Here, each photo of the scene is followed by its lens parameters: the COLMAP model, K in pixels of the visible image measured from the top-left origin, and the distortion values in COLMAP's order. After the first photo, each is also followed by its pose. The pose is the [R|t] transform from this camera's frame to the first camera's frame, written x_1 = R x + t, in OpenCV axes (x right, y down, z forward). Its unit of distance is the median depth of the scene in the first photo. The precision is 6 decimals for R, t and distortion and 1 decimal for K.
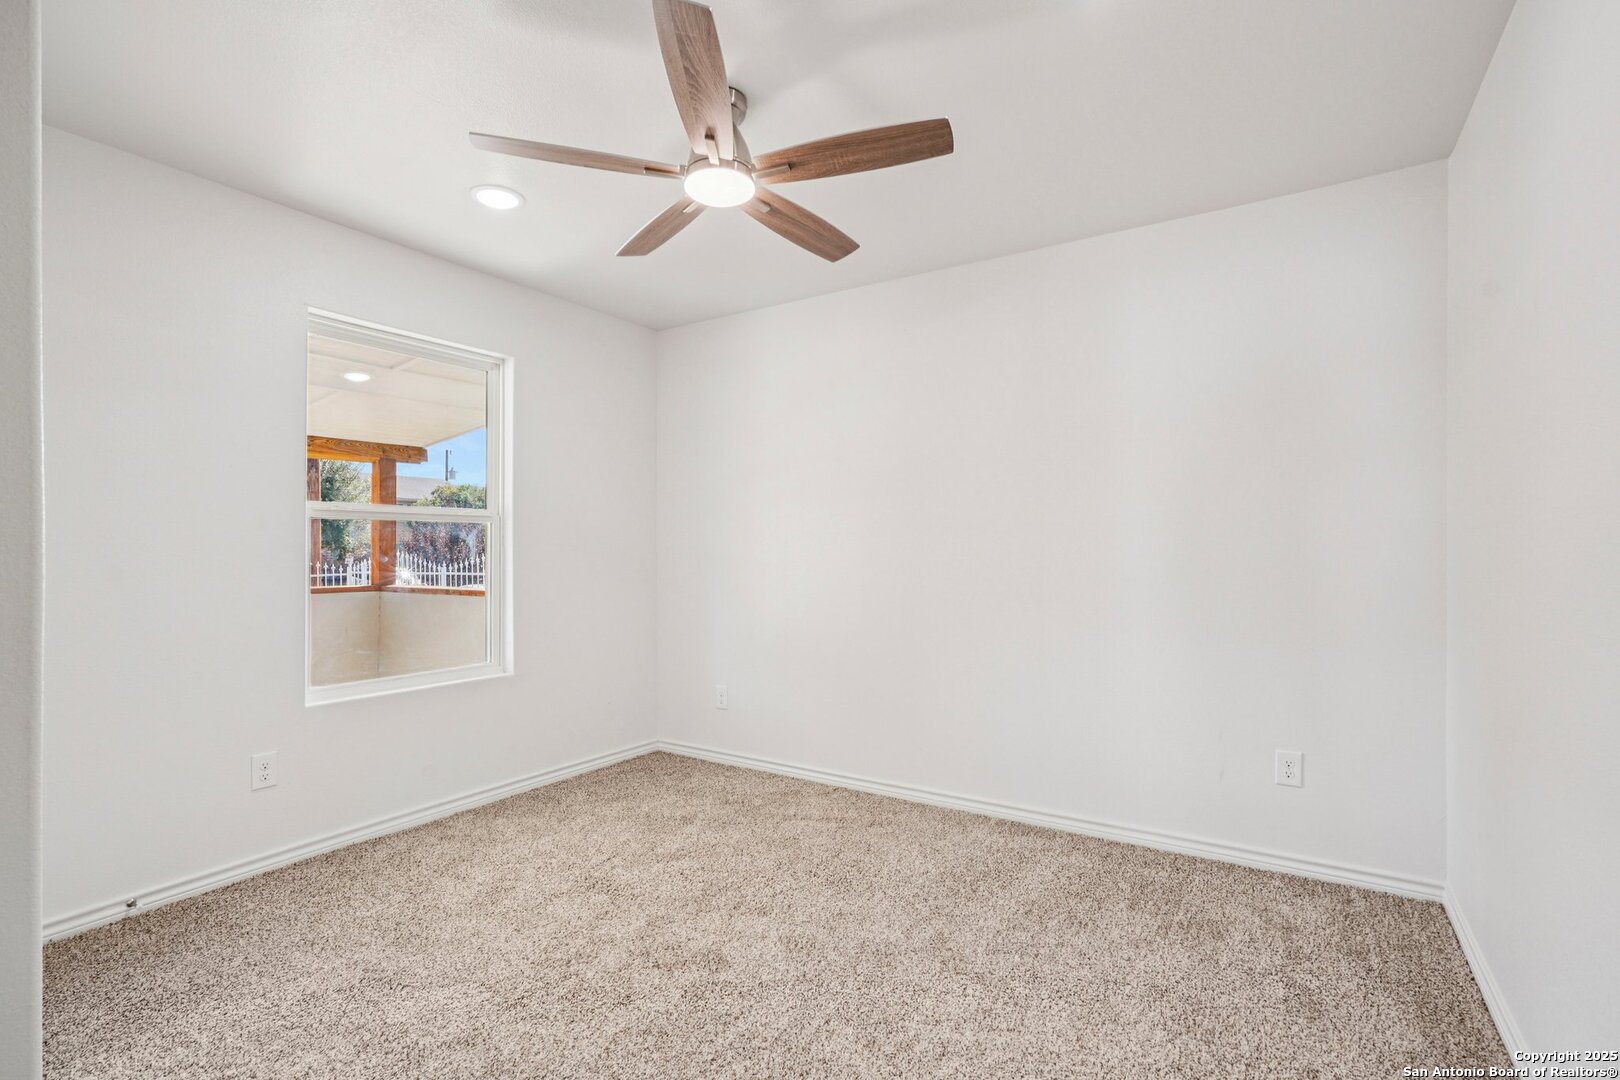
lens RADIAL K [[732.3, 0, 810.0], [0, 732.3, 540.0], [0, 0, 1]] dist [-0.000362, 0.000018]
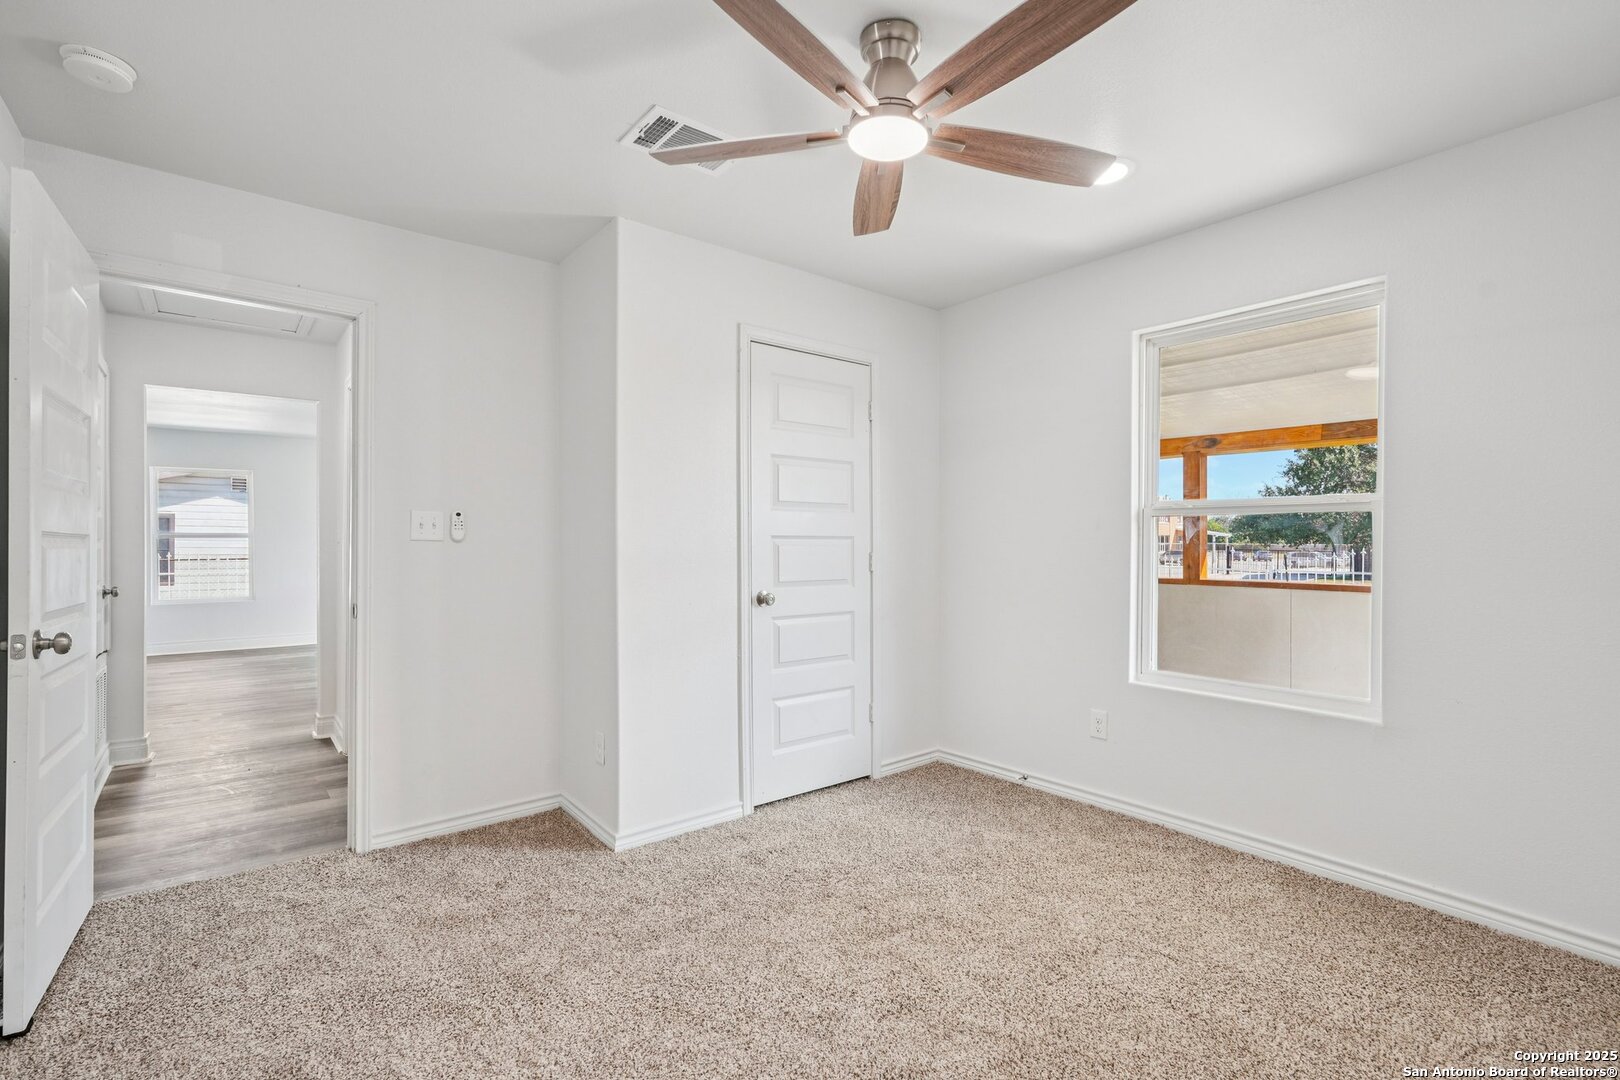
lens RADIAL K [[749.4, 0, 807.1], [0, 749.4, 550.0], [0, 0, 1]] dist [0.000329, 0.000151]
pose [[-0.312101, 0.014776, -0.949934, 0.533005], [0.012087, 0.999860, 0.011582, 0.000012], [0.949972, -0.007867, -0.312236, 0.821346]]
